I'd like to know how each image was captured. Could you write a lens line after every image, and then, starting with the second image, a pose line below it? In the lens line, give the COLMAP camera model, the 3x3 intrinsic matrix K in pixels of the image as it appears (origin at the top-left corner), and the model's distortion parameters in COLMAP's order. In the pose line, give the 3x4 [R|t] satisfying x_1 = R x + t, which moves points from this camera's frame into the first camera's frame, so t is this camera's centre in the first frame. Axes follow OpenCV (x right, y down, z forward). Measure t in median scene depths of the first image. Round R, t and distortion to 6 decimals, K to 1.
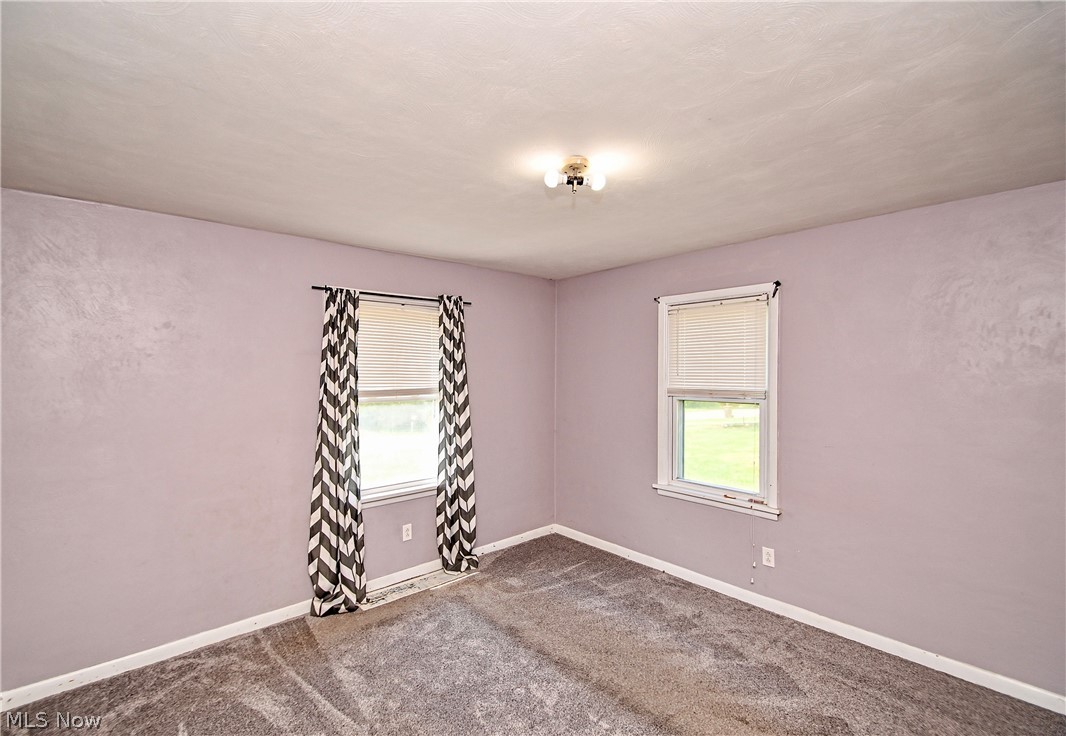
lens RADIAL K [[517.4, 0, 531.7], [0, 517.4, 375.3], [0, 0, 1]] dist [0.000462, -0.000637]
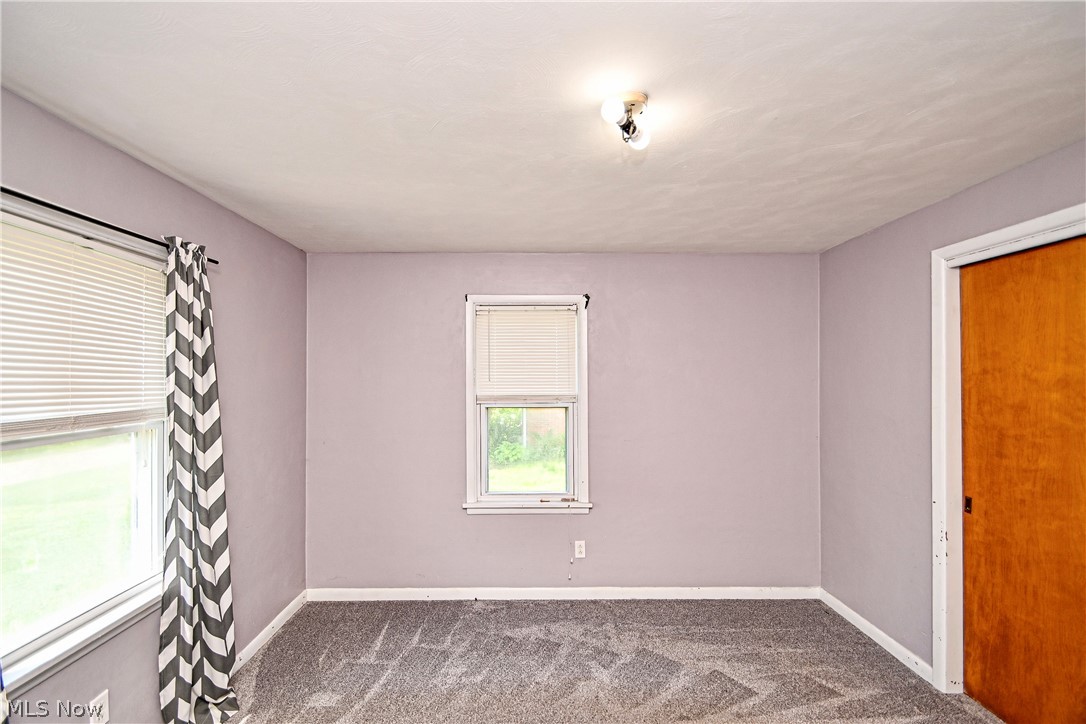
lens RADIAL K [[473.1, 0, 535.4], [0, 473.1, 374.6], [0, 0, 1]] dist [0.029143, -0.020261]
pose [[0.629952, 0.001947, 0.776631, -0.322405], [0.009204, 0.999908, -0.009972, -0.002335], [-0.776579, 0.013430, 0.629876, 0.392589]]
